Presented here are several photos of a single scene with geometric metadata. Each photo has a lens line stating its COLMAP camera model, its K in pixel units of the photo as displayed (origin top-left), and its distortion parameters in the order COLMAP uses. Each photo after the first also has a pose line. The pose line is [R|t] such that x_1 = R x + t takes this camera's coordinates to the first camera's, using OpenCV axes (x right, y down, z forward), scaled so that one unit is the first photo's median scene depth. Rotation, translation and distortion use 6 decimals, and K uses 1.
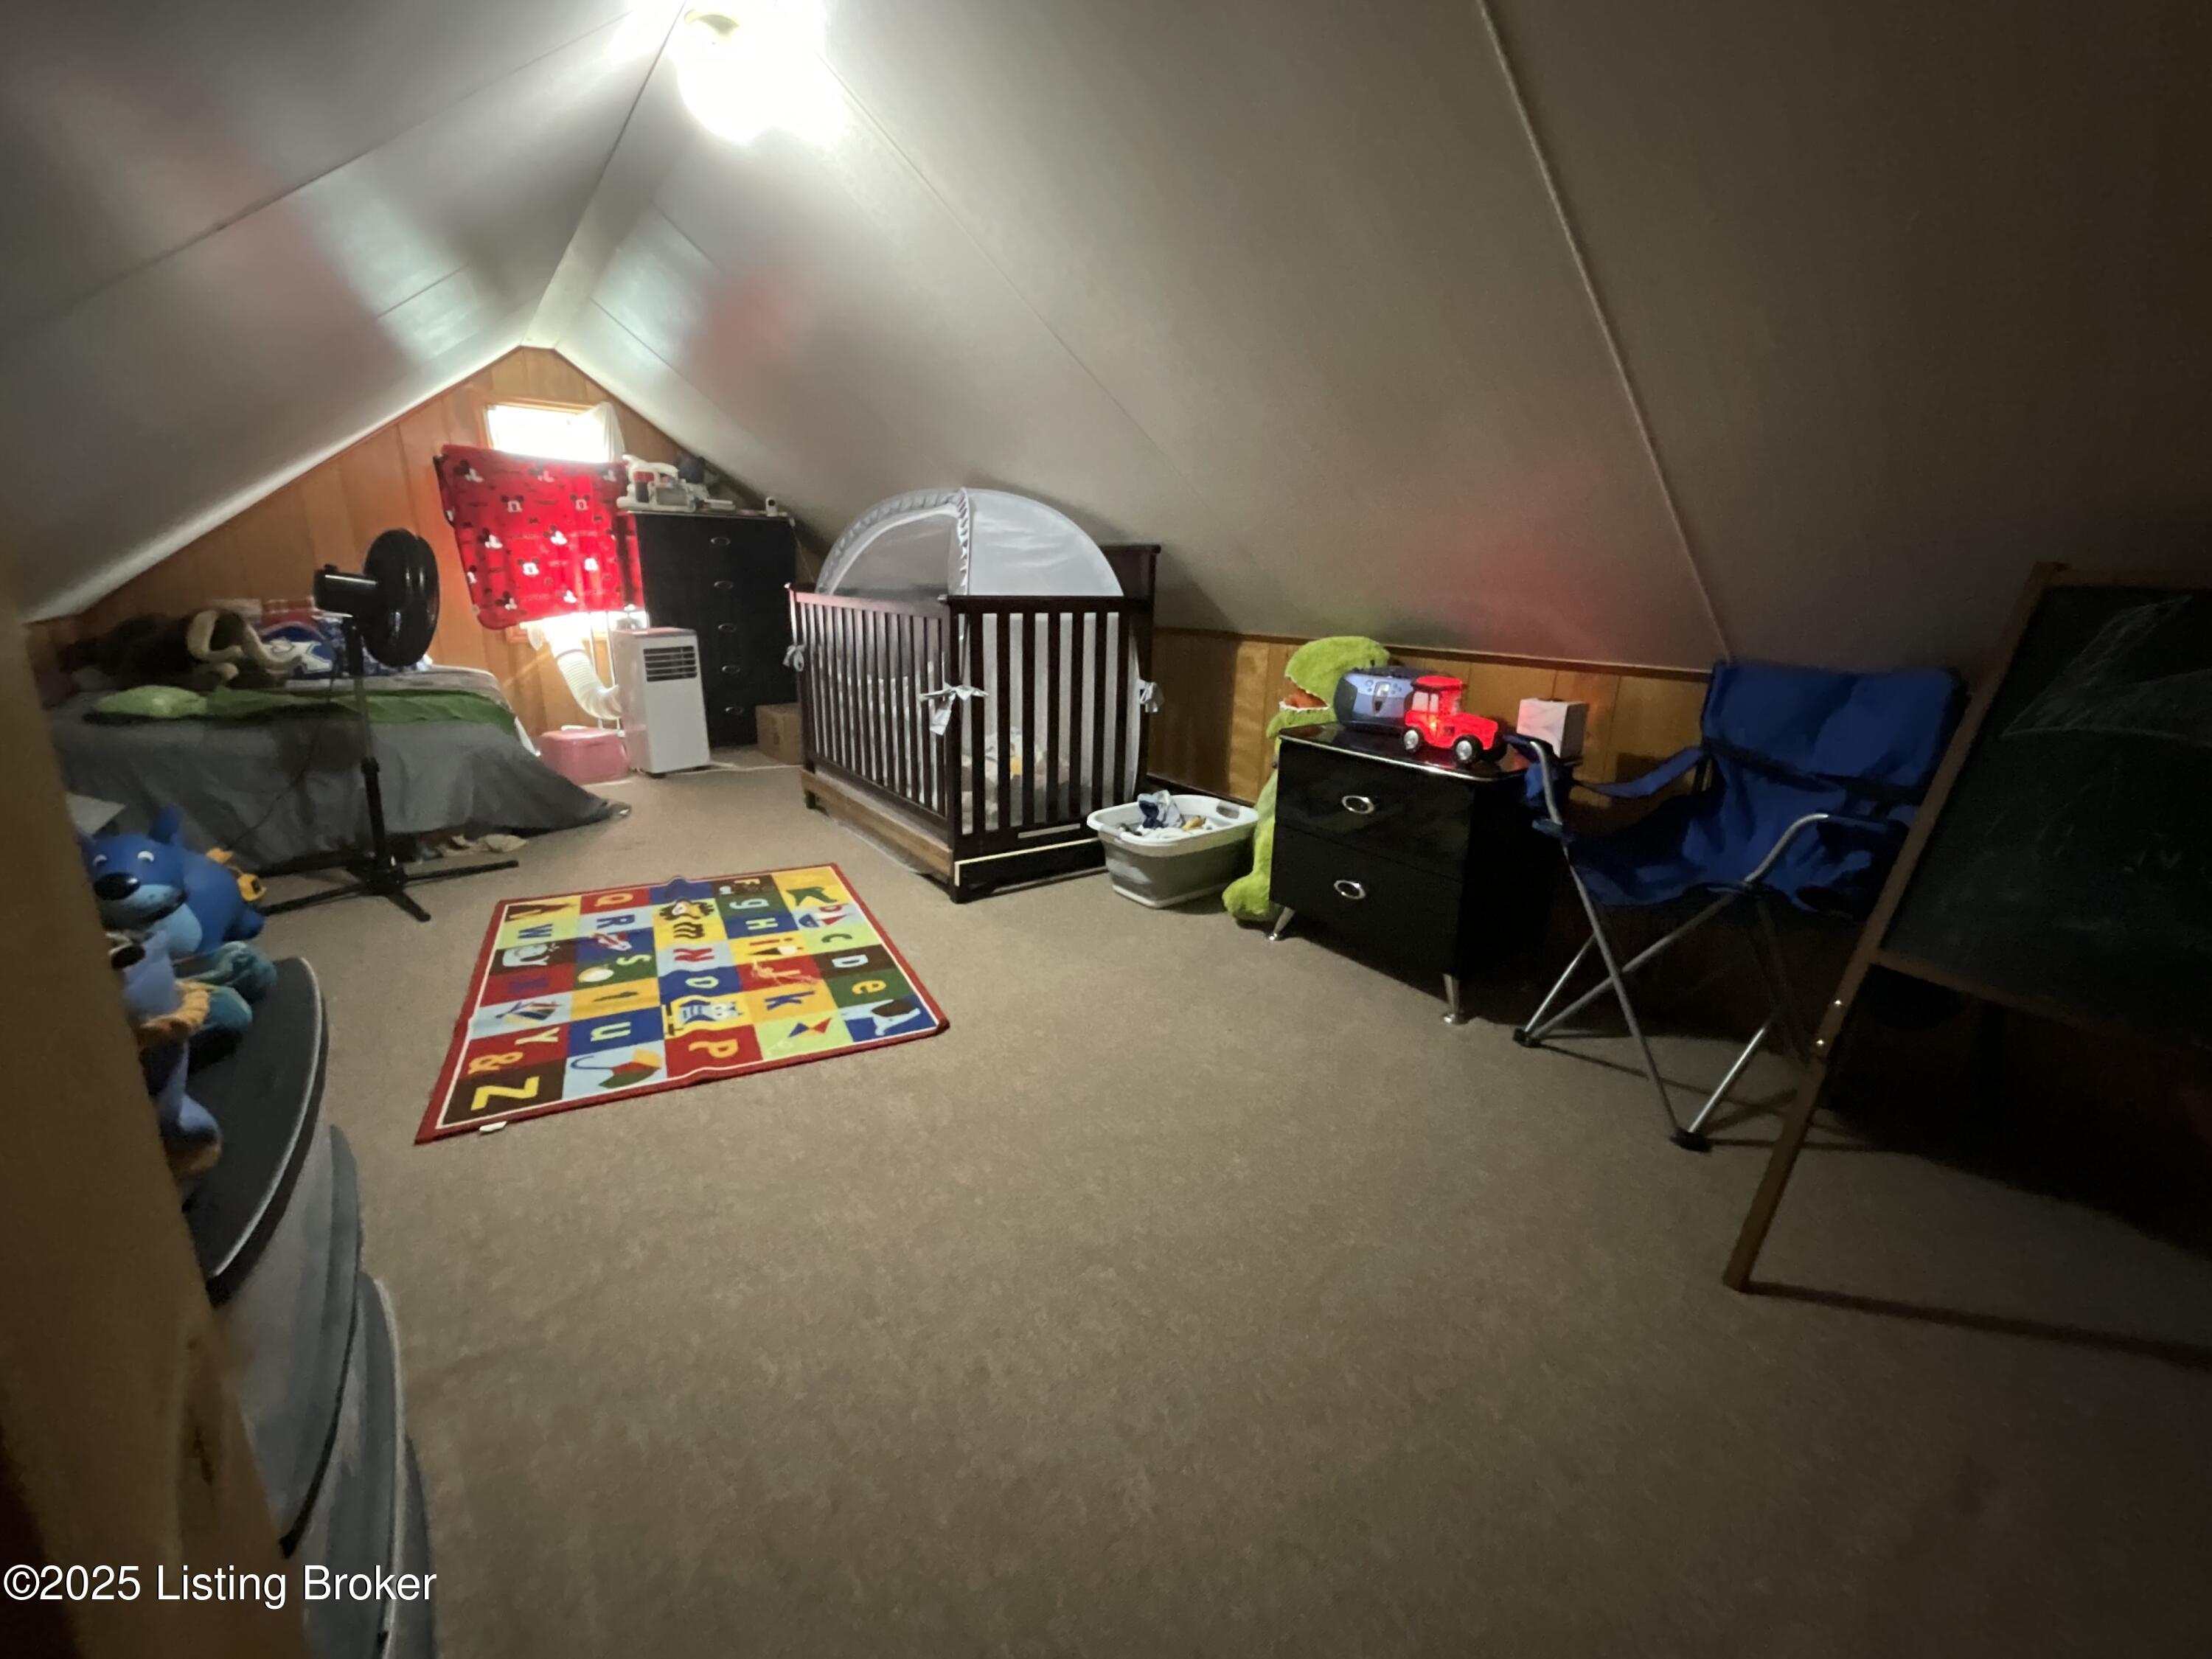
lens RADIAL K [[905.4, 0, 1094.1], [0, 905.4, 825.3], [0, 0, 1]] dist [0.012353, -0.000312]
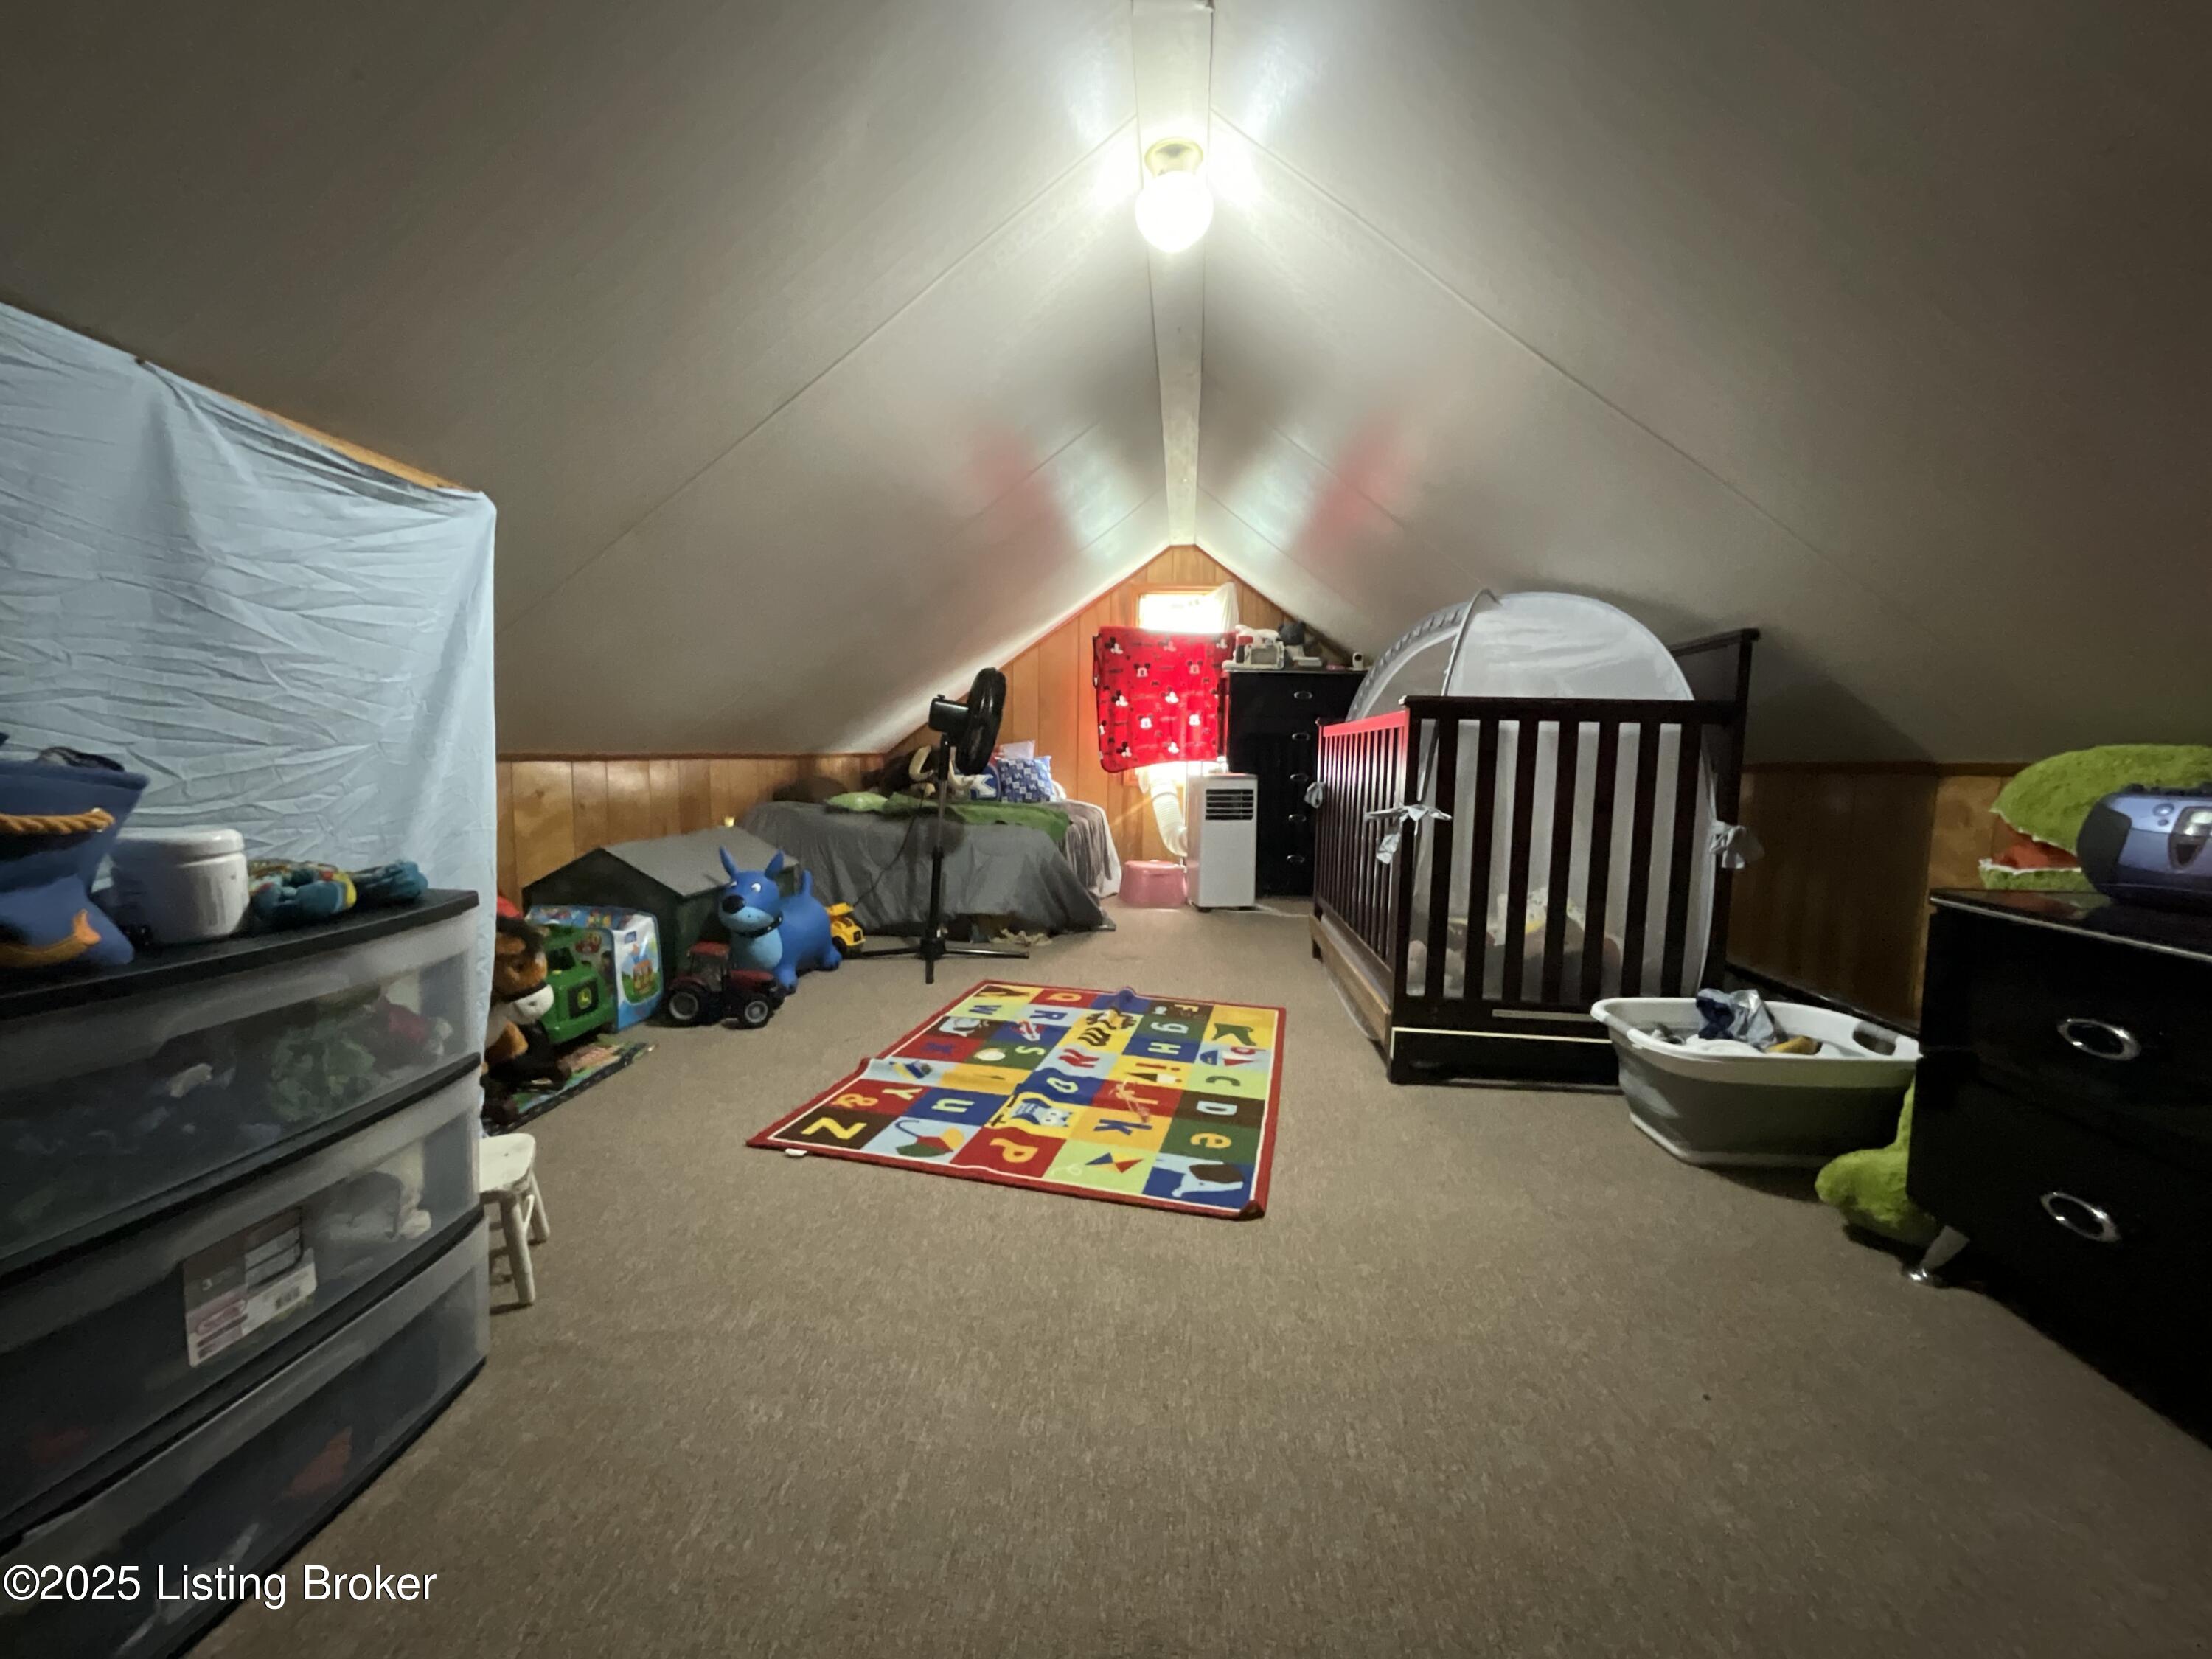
lens RADIAL K [[905.4, 0, 1109.4], [0, 905.4, 829.1], [0, 0, 1]] dist [0.012353, -0.000312]
pose [[0.756469, 0.051878, -0.651969, 0.166017], [-0.185576, 0.972905, -0.137905, 0.027762], [0.627150, 0.225311, 0.745599, 0.219261]]
